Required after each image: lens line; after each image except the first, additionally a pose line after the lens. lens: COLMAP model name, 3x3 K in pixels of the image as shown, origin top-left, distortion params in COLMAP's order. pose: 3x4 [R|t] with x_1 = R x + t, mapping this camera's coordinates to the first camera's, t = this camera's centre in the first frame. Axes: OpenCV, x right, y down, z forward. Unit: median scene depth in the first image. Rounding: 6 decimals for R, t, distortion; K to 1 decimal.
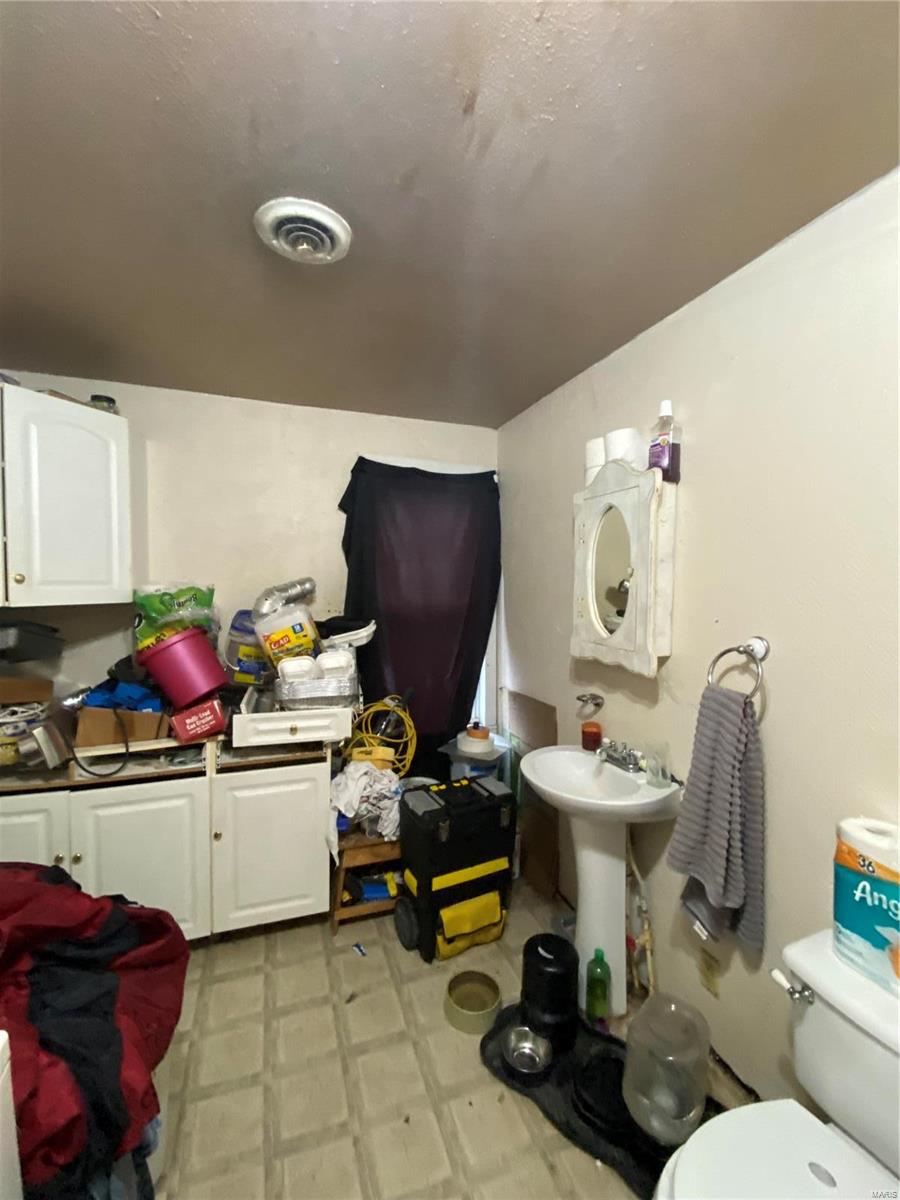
lens RADIAL K [[514.8, 0, 450.0], [0, 514.8, 600.0], [0, 0, 1]] dist [-0.017736, -0.000366]
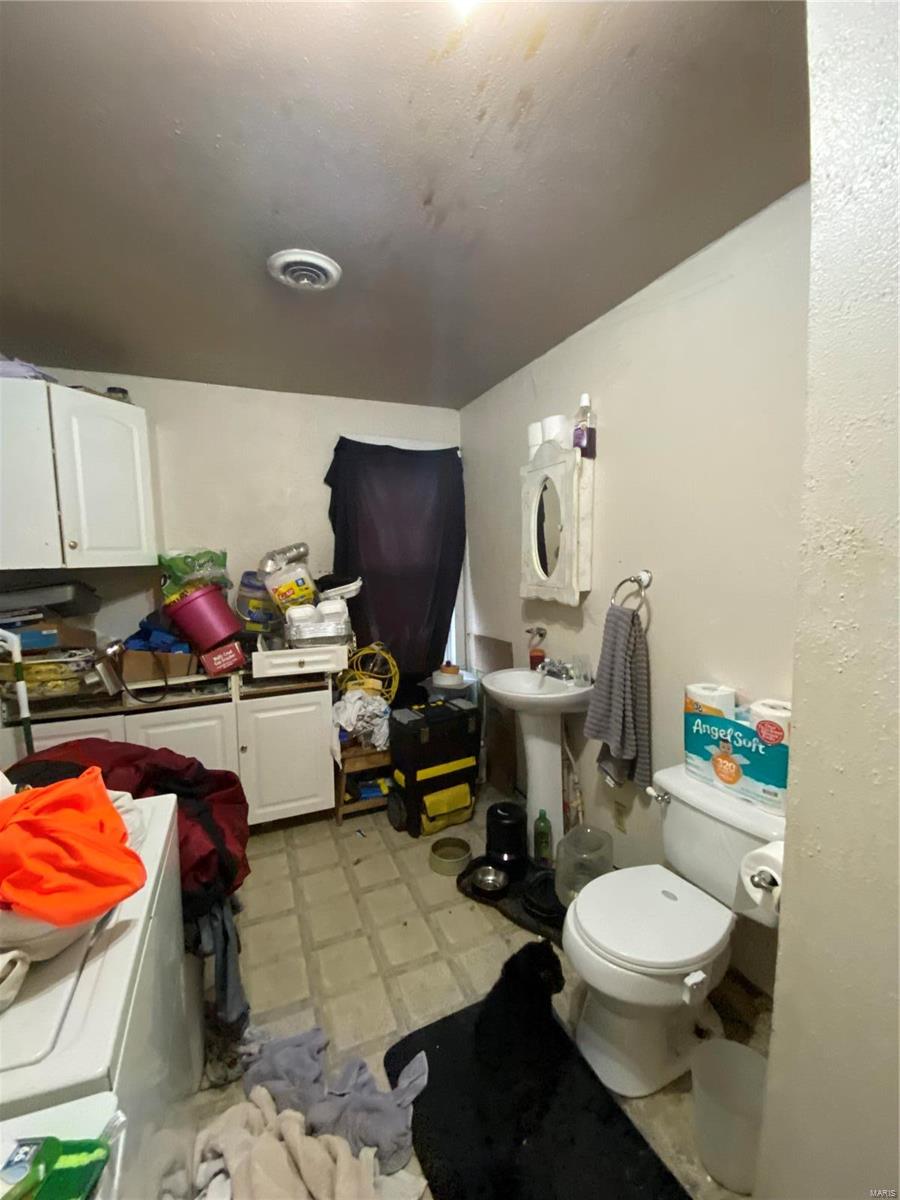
lens RADIAL K [[485.4, 0, 450.0], [0, 485.4, 600.0], [0, 0, 1]] dist [0.000258, -0.000383]
pose [[0.997913, -0.032016, 0.056070, -0.005281], [0.028317, 0.997446, 0.065565, 0.032827], [-0.058026, -0.063841, 0.996272, -0.190852]]
